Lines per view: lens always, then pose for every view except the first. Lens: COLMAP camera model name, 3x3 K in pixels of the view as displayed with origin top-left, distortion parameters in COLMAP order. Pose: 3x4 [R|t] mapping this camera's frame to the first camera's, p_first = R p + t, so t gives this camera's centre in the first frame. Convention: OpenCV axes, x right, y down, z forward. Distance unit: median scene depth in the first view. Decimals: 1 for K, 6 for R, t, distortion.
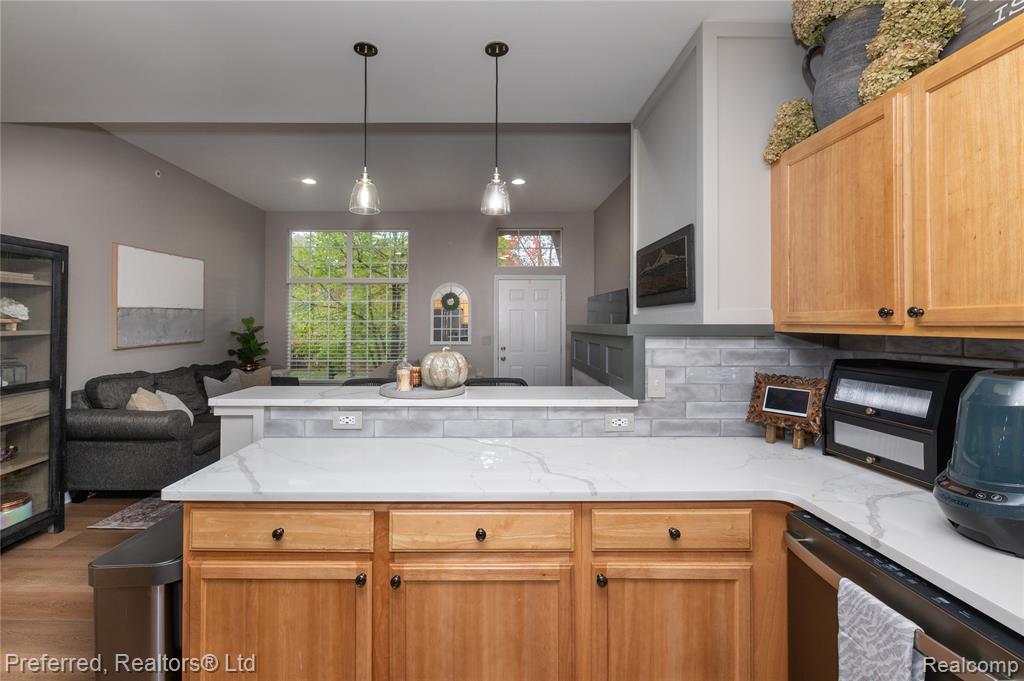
lens RADIAL K [[464.3, 0, 494.7], [0, 464.3, 320.7], [0, 0, 1]] dist [0.002340, -0.003432]
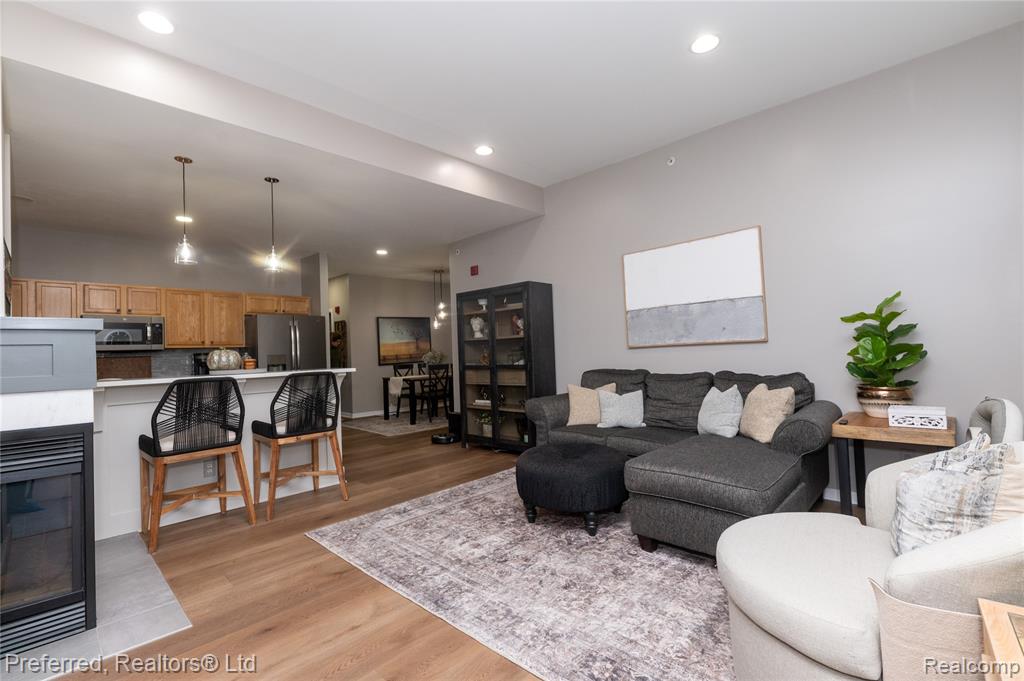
lens RADIAL K [[464.3, 0, 501.3], [0, 464.3, 339.7], [0, 0, 1]] dist [0.002340, -0.003432]
pose [[-0.720500, 0.005855, -0.693431, 0.256227], [0.035850, 0.998942, -0.028816, 0.084756], [0.692528, -0.045621, -0.719947, 2.157067]]
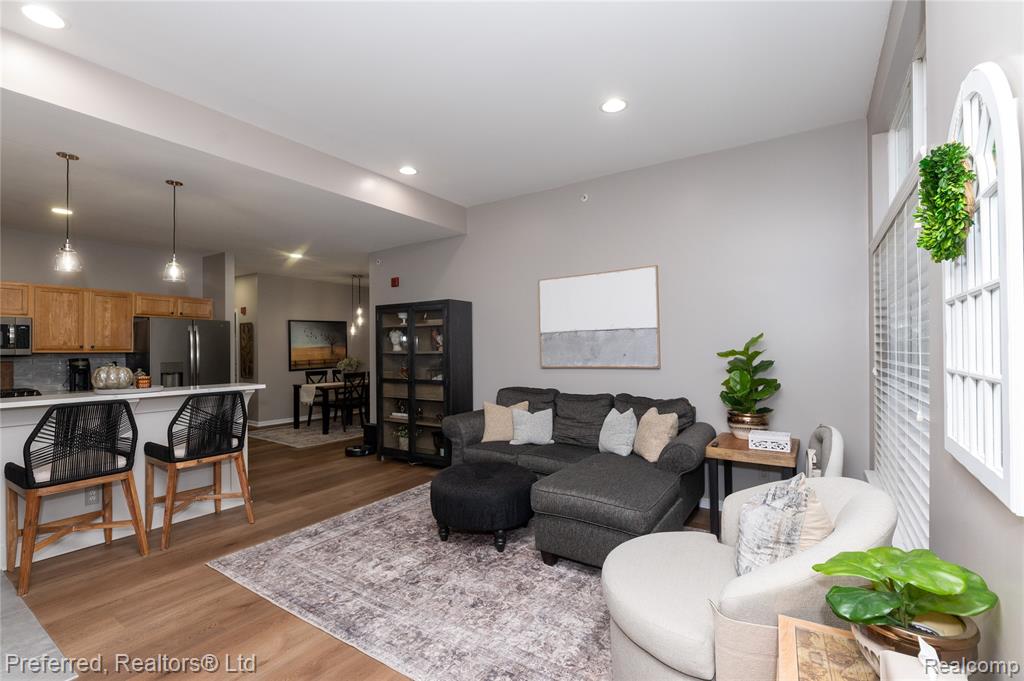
lens RADIAL K [[464.3, 0, 505.3], [0, 464.3, 345.0], [0, 0, 1]] dist [0.002340, -0.003432]
pose [[-0.584959, -0.004131, -0.811052, 0.290037], [0.009380, 0.999886, -0.011858, 0.020821], [0.811009, -0.014544, -0.584853, 2.197046]]
